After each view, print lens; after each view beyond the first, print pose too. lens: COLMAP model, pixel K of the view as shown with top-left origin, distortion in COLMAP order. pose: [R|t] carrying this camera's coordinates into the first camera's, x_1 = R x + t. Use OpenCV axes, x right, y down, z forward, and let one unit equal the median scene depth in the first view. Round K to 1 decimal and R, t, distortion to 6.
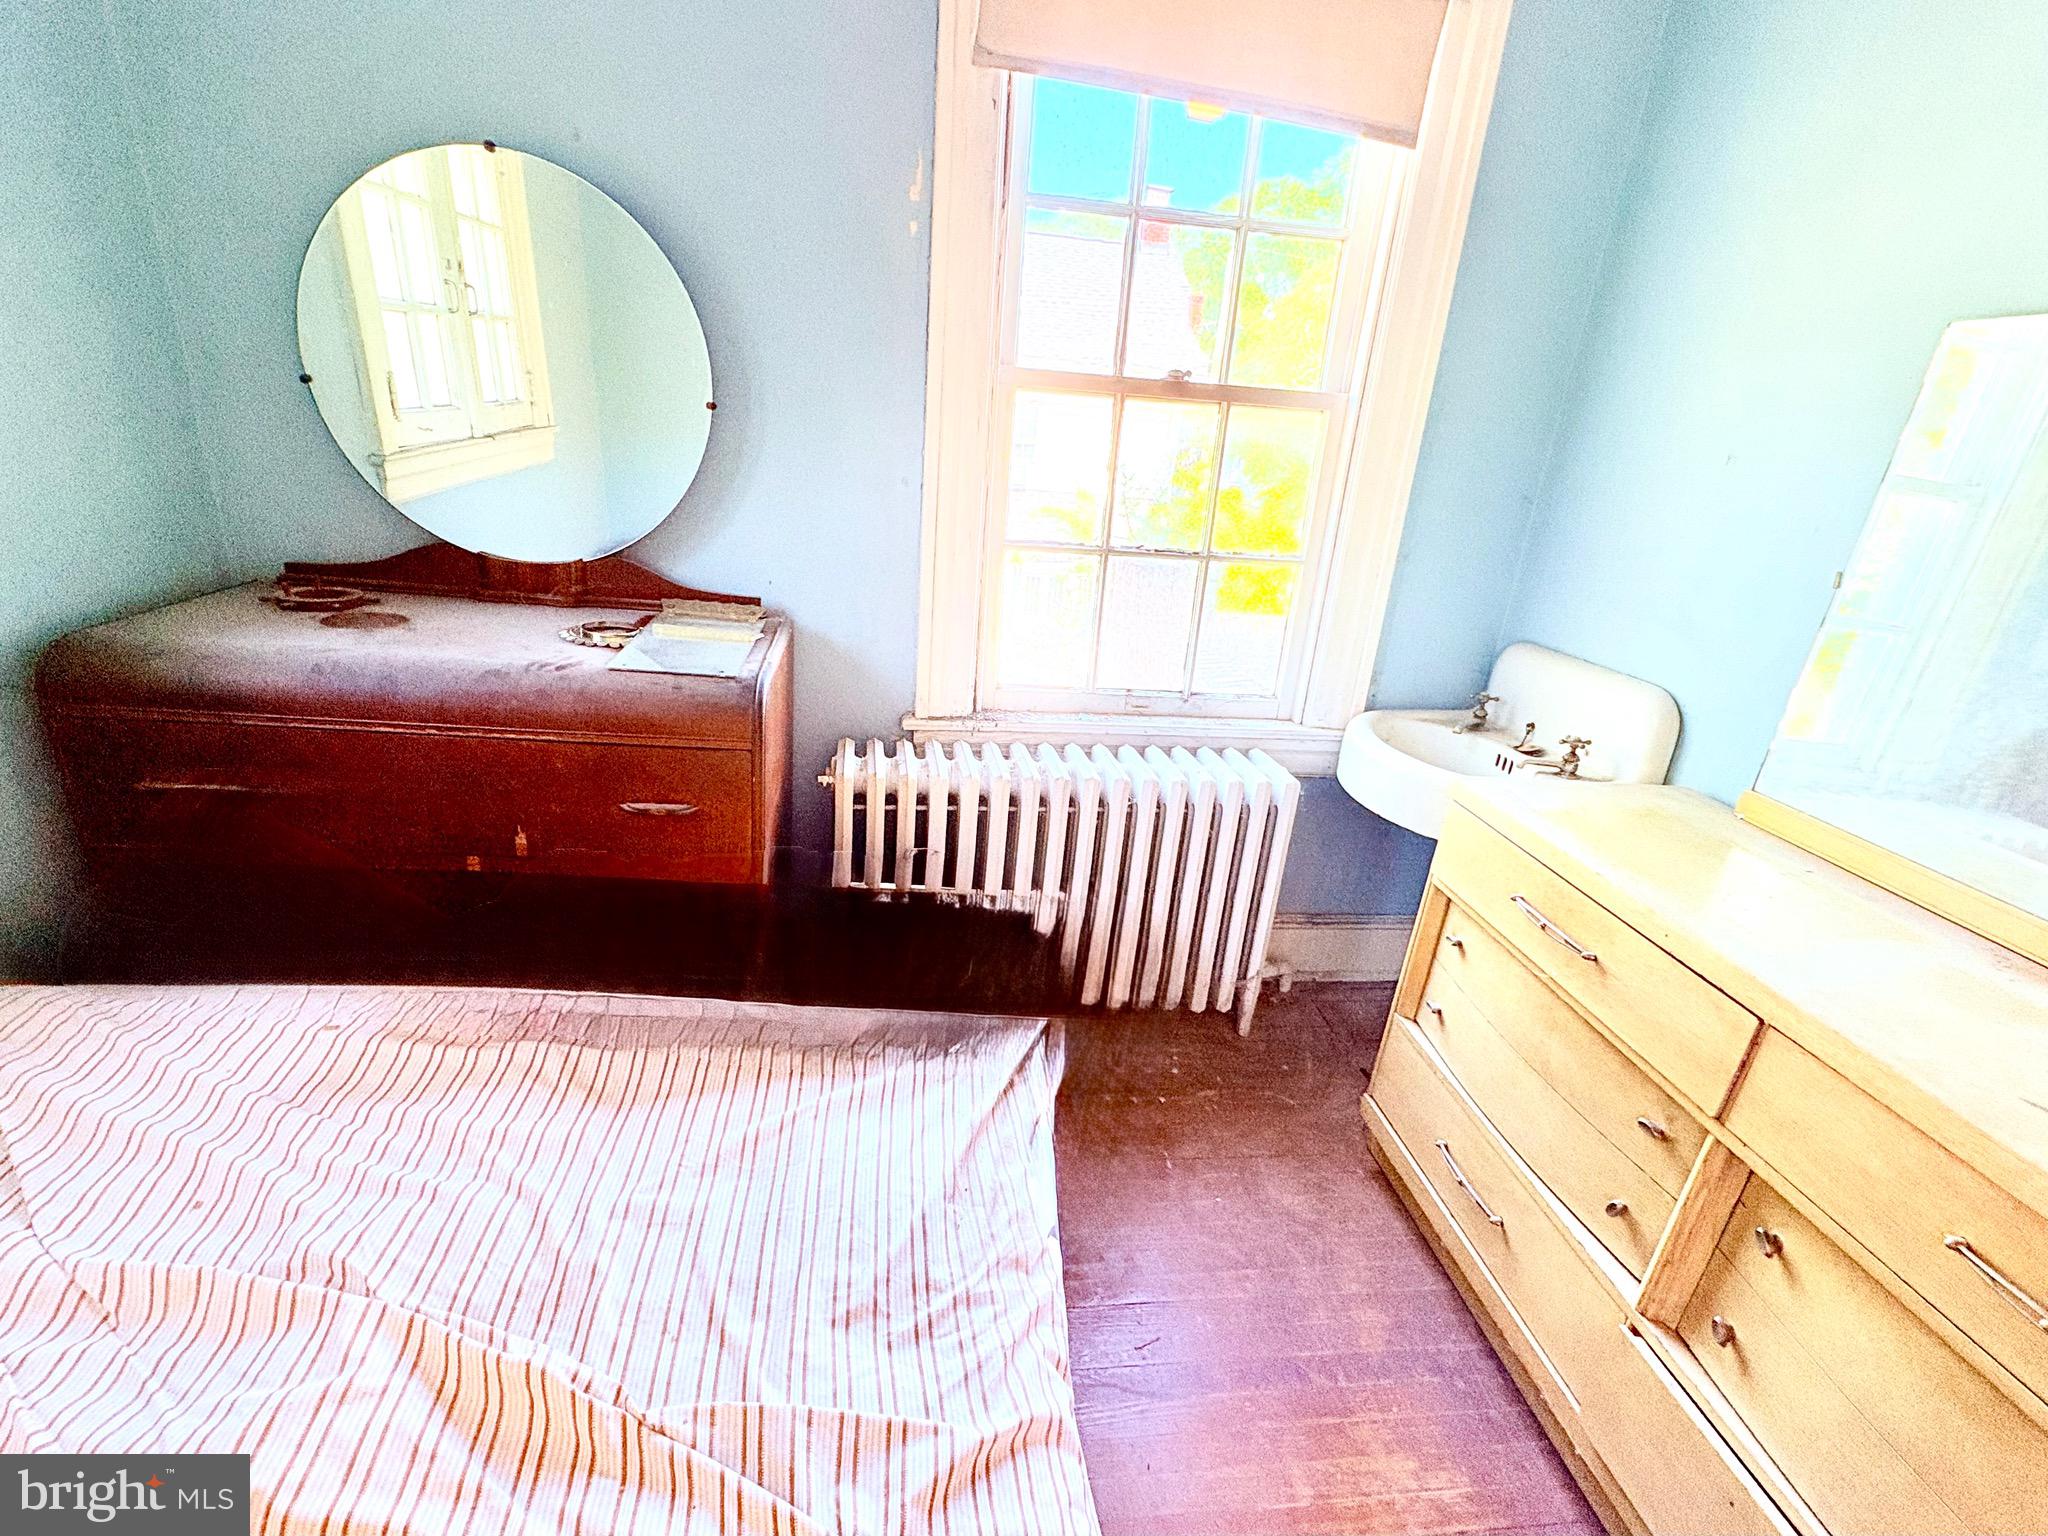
lens RADIAL K [[920.8, 0, 1013.6], [0, 920.8, 768.1], [0, 0, 1]] dist [-0.002727, -0.000452]
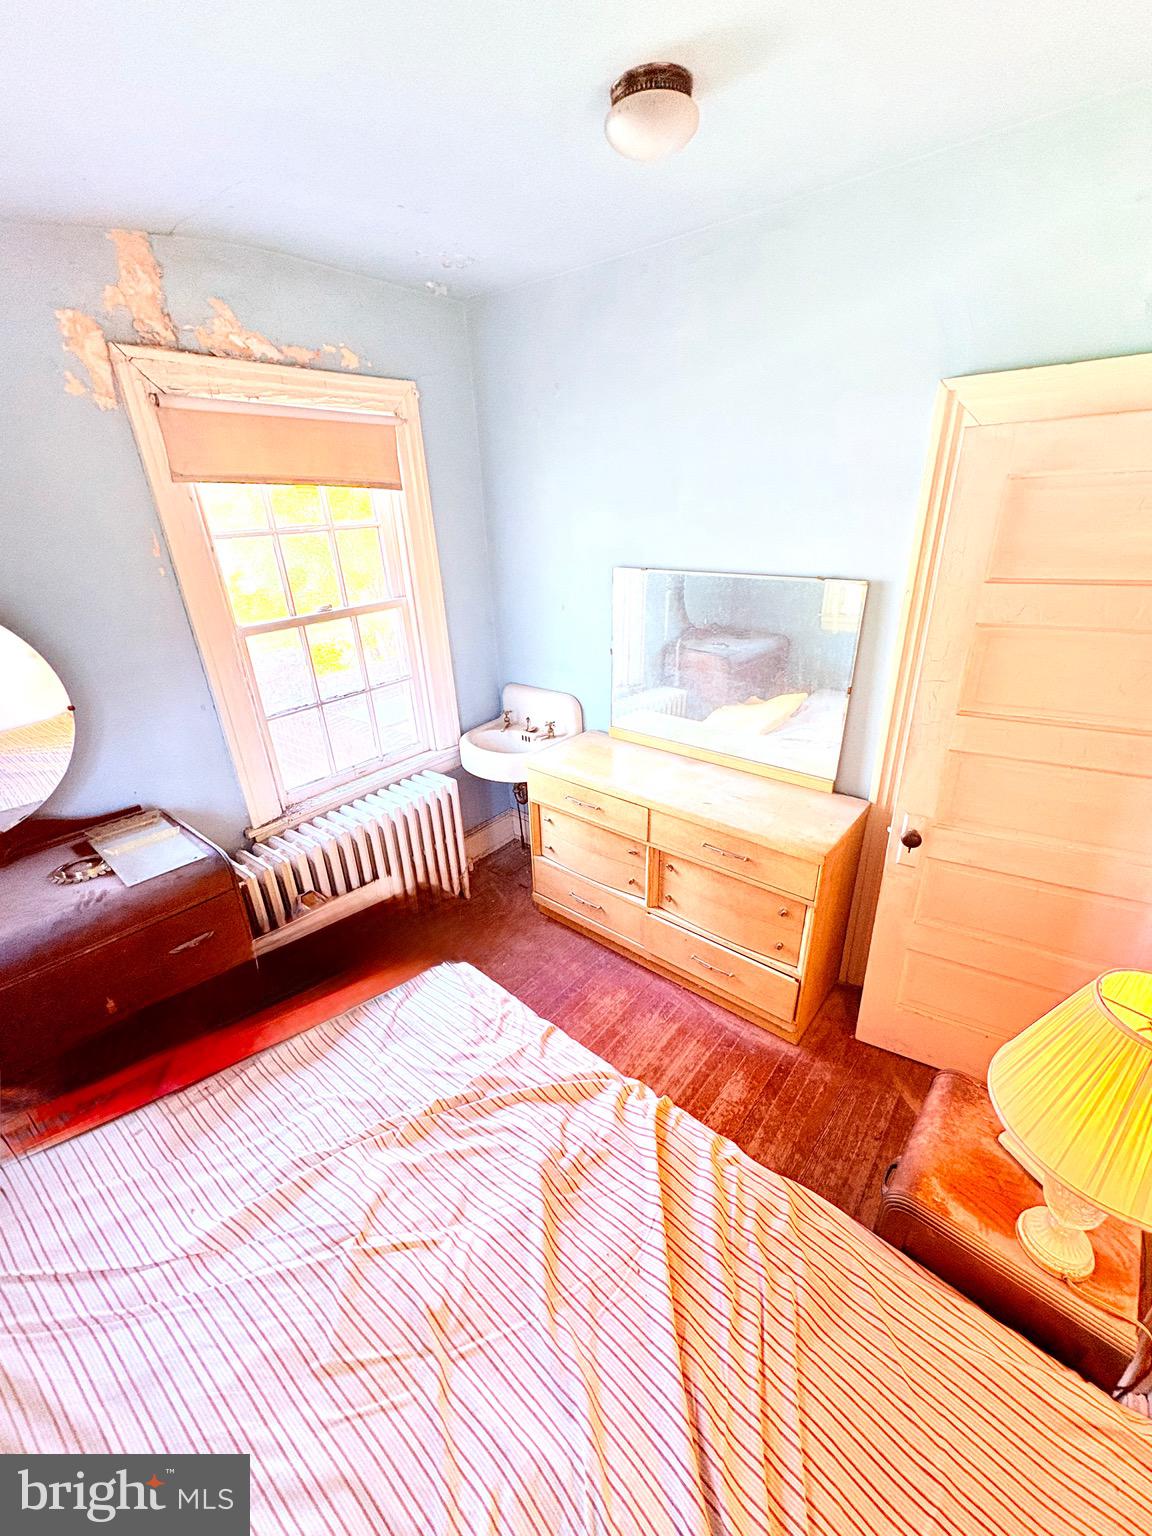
lens RADIAL K [[613.9, 0, 578.2], [0, 613.9, 763.4], [0, 0, 1]] dist [0.001764, 0.000129]
pose [[0.717969, -0.369397, 0.589972, -0.352433], [0.328109, 0.927100, 0.181190, -0.206924], [-0.613894, 0.063486, 0.786832, -0.344672]]
